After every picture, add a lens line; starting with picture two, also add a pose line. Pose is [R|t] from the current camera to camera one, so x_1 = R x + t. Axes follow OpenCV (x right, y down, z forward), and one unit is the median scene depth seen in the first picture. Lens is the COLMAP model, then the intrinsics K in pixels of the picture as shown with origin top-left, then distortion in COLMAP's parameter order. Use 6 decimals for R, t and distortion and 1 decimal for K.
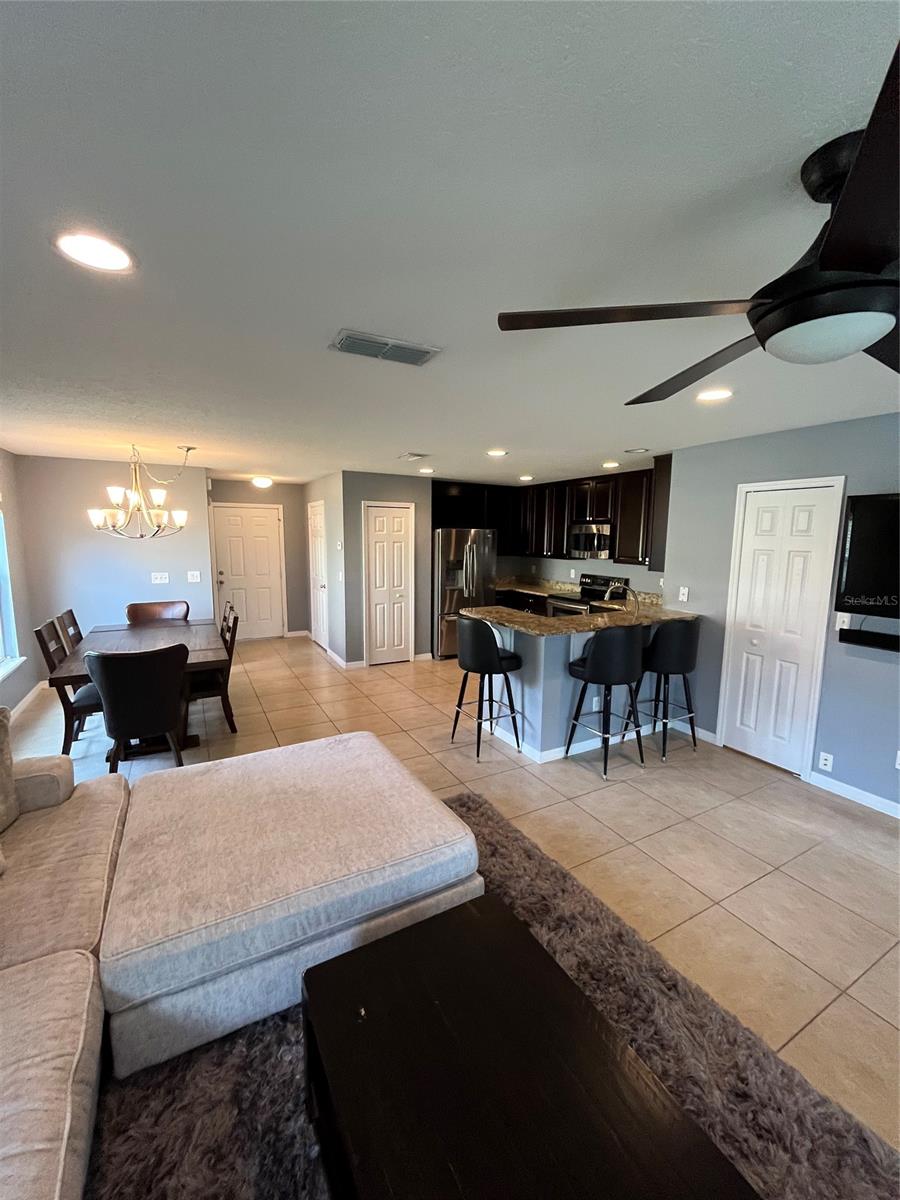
lens RADIAL K [[484.1, 0, 452.4], [0, 484.1, 600.8], [0, 0, 1]] dist [-0.003401, 0.000066]
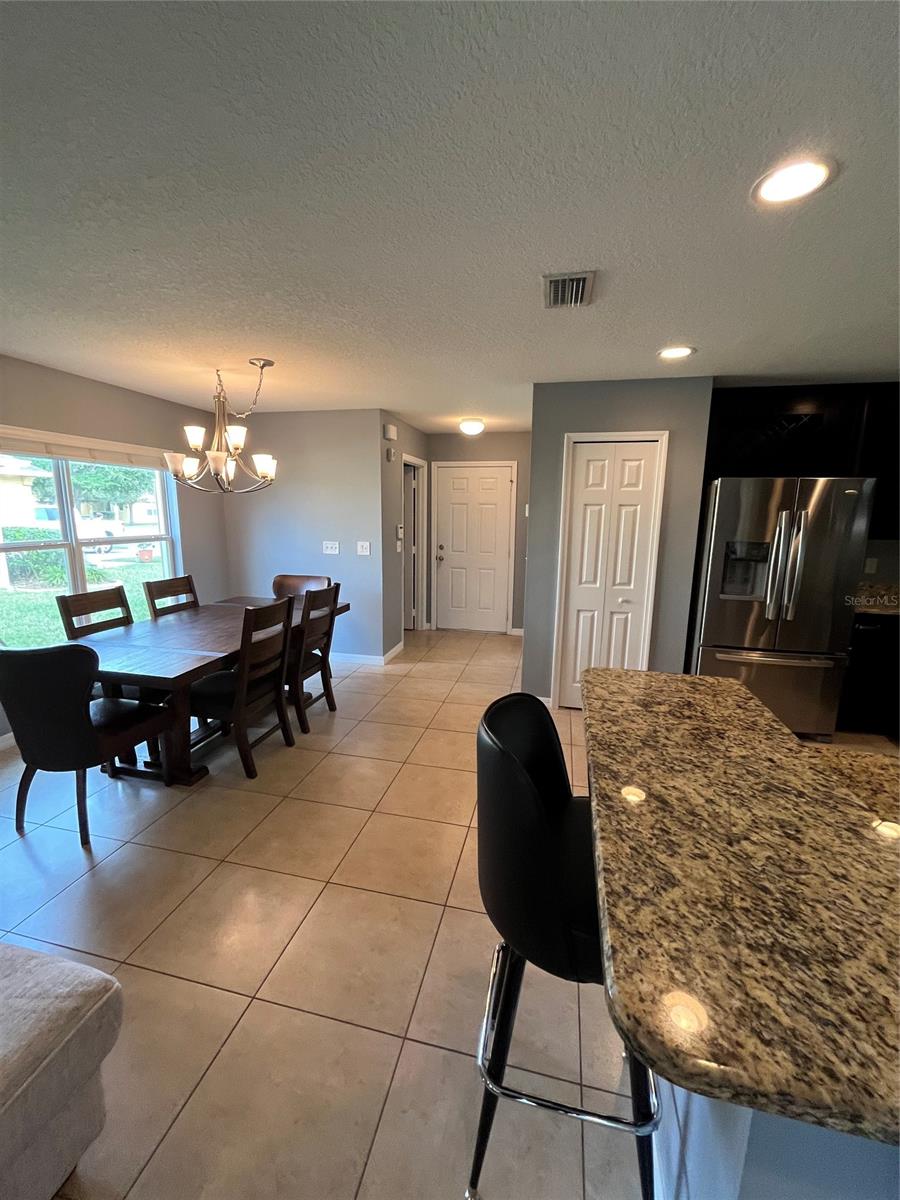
lens RADIAL K [[484.1, 0, 452.5], [0, 484.1, 601.5], [0, 0, 1]] dist [-0.003401, 0.000066]
pose [[0.746455, 0.120888, -0.654364, 0.170303], [-0.096194, 0.992634, 0.073648, -0.048667], [0.658447, 0.007971, 0.752585, 0.669563]]
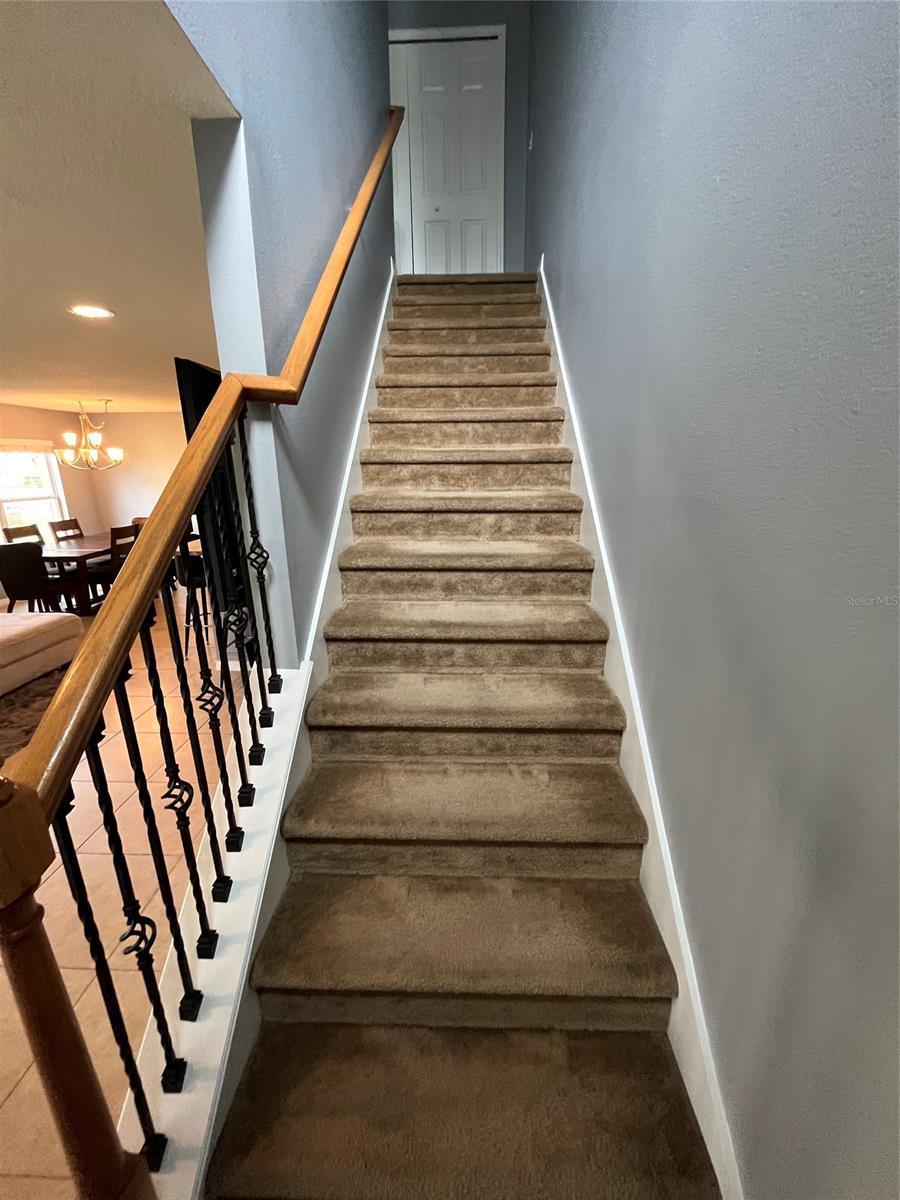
lens RADIAL K [[484.1, 0, 452.9], [0, 484.1, 597.2], [0, 0, 1]] dist [-0.003401, 0.000066]
pose [[0.860839, 0.116924, -0.495263, 1.038022], [-0.050389, 0.988048, 0.145679, -0.019639], [0.506376, -0.100450, 0.856442, 0.289695]]
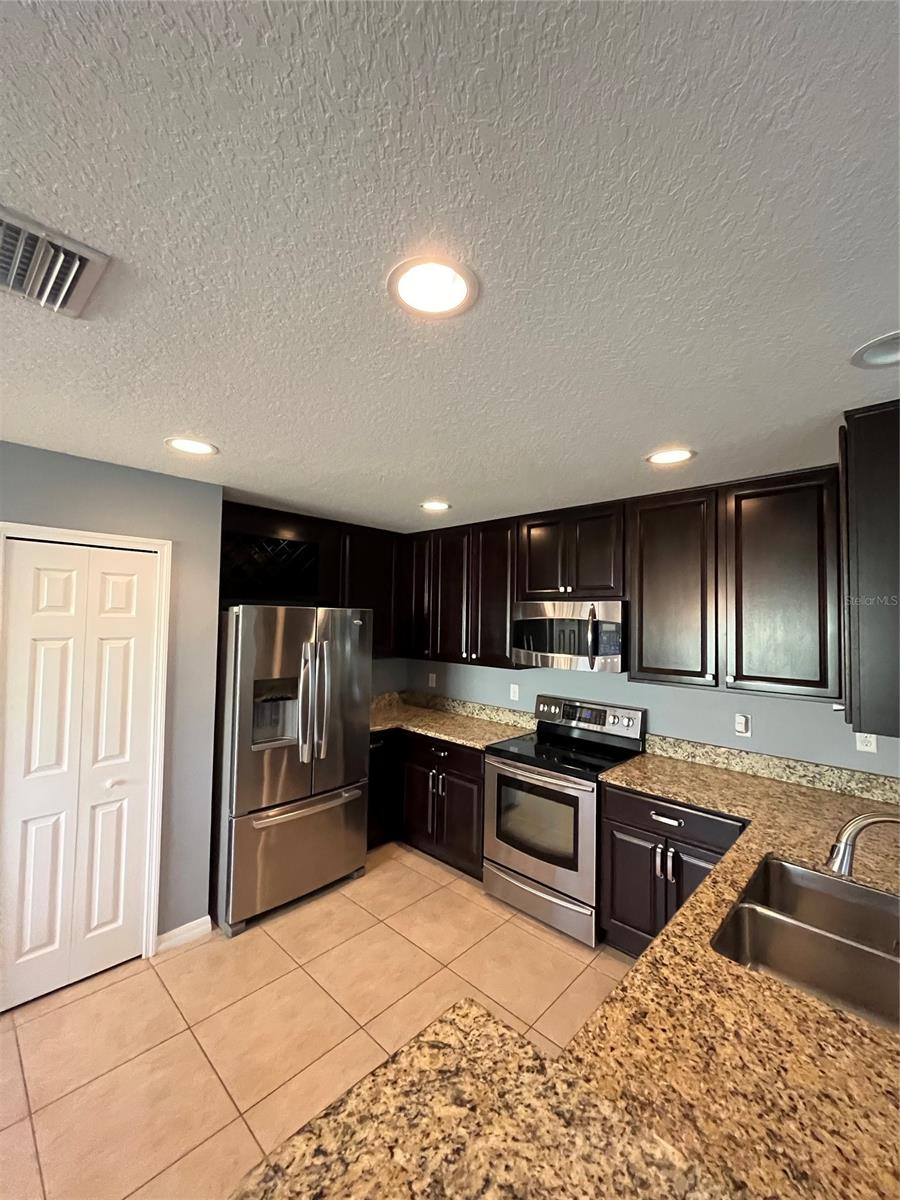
lens RADIAL K [[484.1, 0, 451.7], [0, 484.1, 600.7], [0, 0, 1]] dist [-0.003401, 0.000066]
pose [[0.952816, 0.017417, 0.303048, 0.032762], [0.033446, 0.986250, -0.161843, -0.120411], [-0.301699, 0.164342, 0.939132, 0.841864]]
